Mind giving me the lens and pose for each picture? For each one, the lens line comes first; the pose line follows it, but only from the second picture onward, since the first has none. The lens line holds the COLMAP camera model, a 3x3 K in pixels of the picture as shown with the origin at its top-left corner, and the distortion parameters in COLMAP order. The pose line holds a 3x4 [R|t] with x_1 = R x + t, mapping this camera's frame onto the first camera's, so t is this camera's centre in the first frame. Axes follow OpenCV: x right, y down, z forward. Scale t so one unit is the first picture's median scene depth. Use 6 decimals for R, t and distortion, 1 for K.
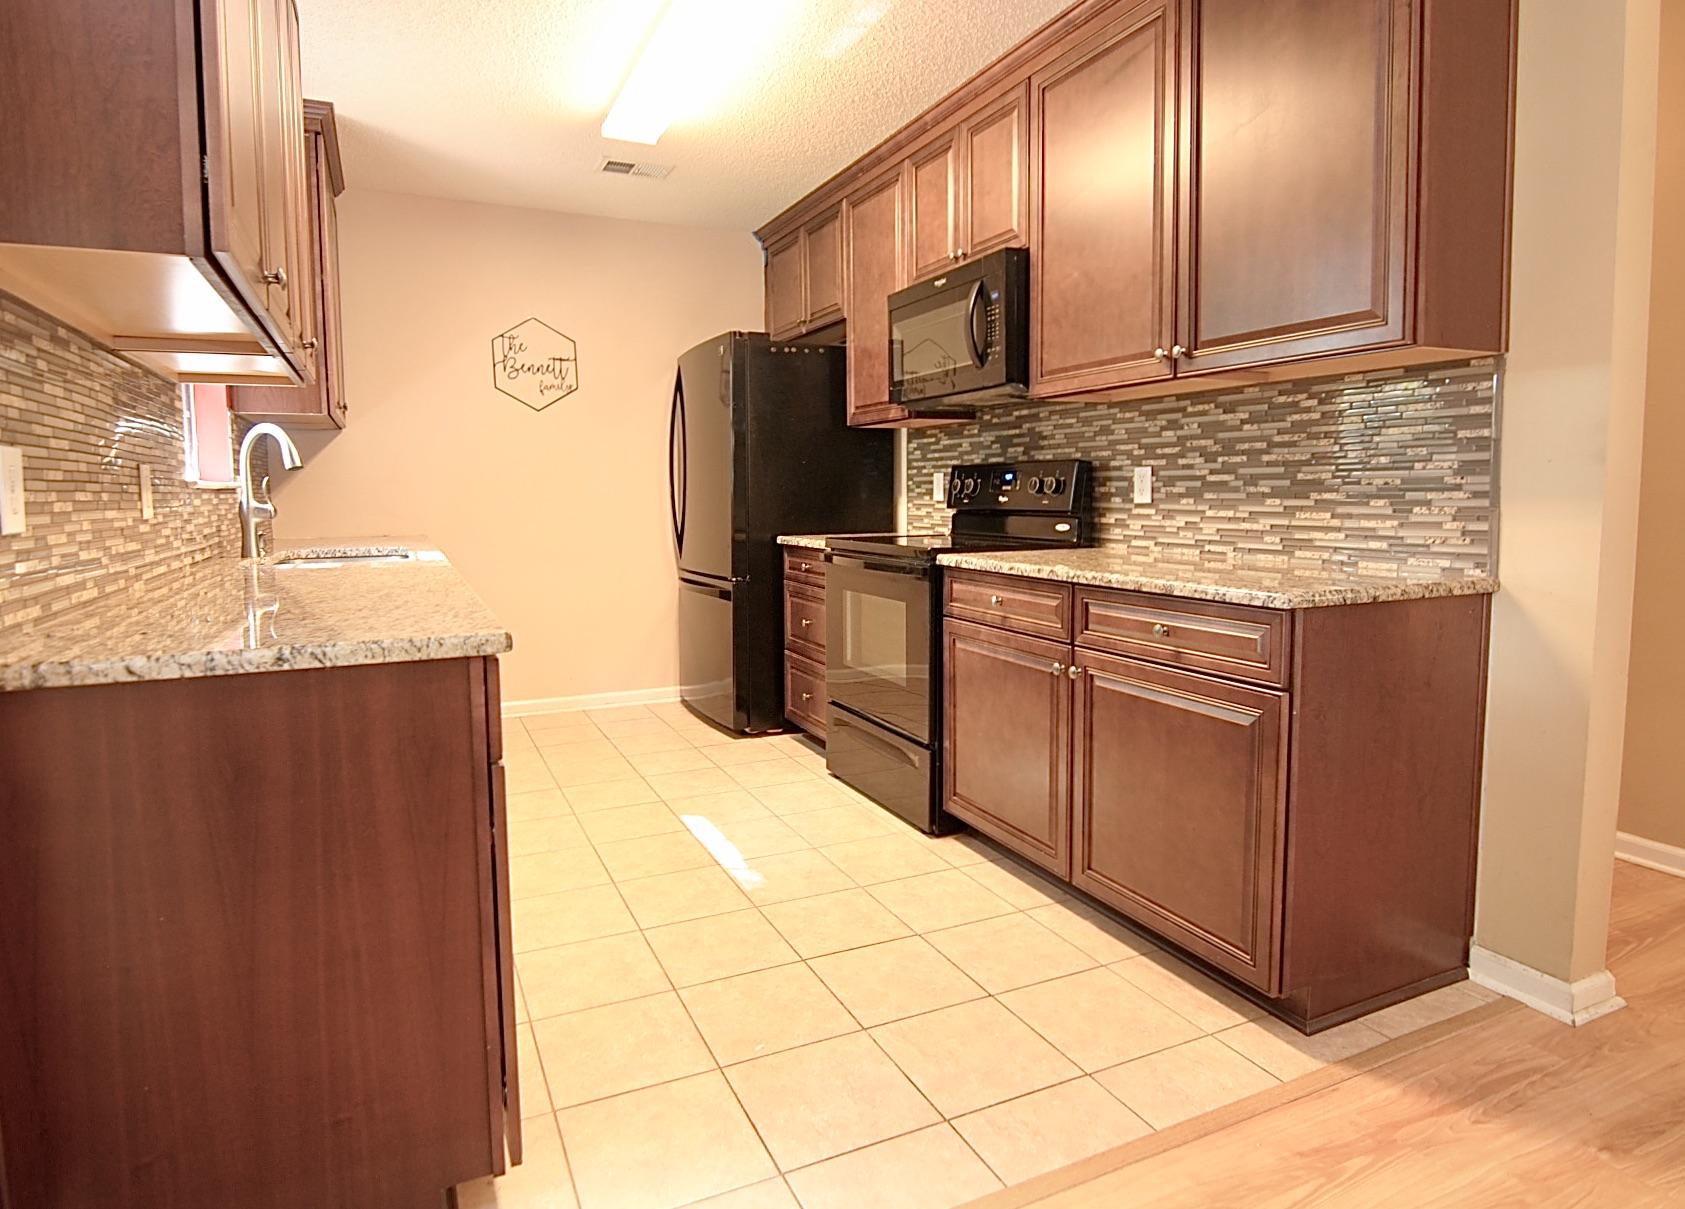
lens RADIAL K [[959.1, 0, 841.0], [0, 959.1, 605.3], [0, 0, 1]] dist [-0.002628, -0.002084]
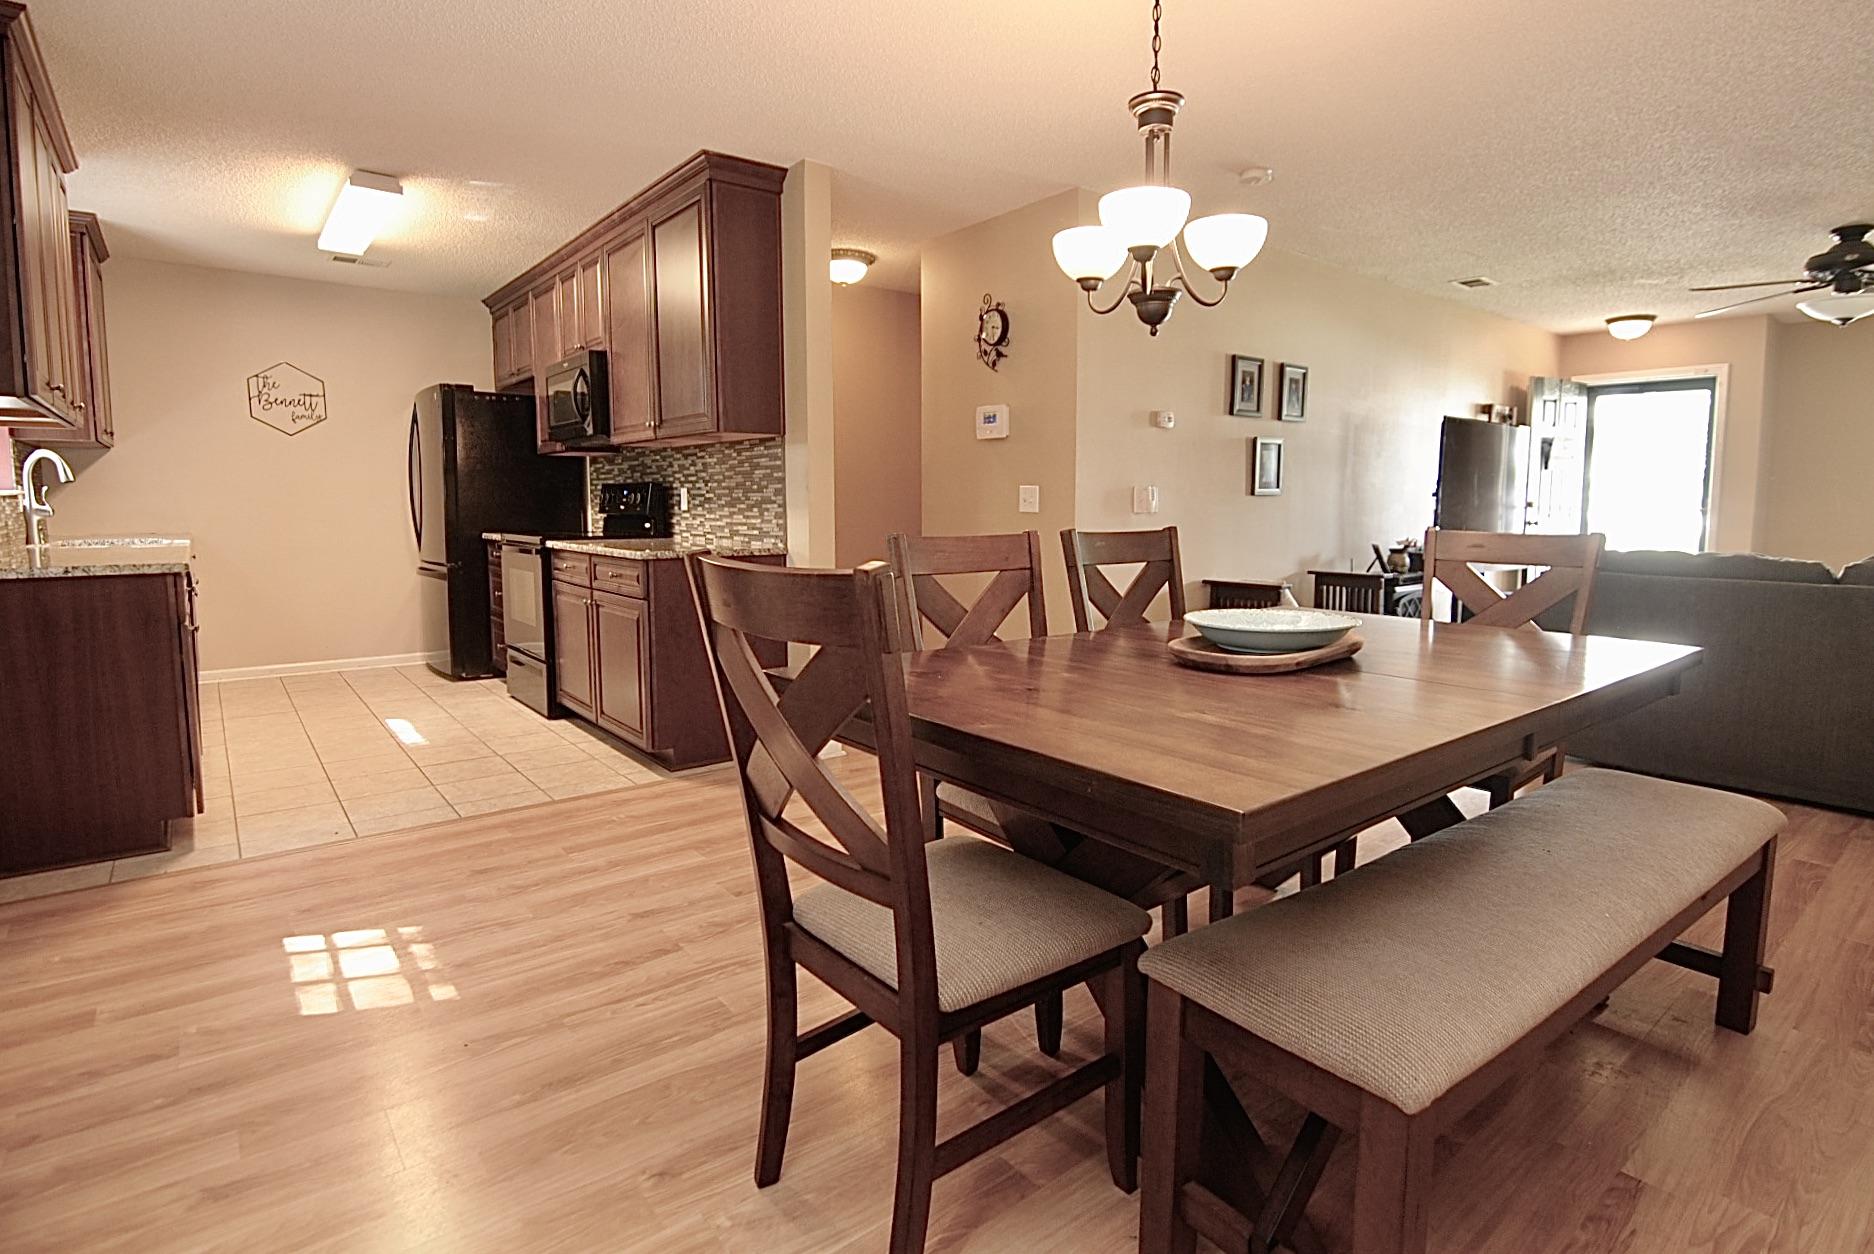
lens RADIAL K [[904.4, 0, 938.3], [0, 904.4, 620.4], [0, 0, 1]] dist [-0.018867, -0.002235]
pose [[0.966271, -0.020827, 0.256684, 0.330456], [0.018369, 0.999760, 0.011967, 0.070034], [-0.256872, -0.006848, 0.966421, -0.592531]]
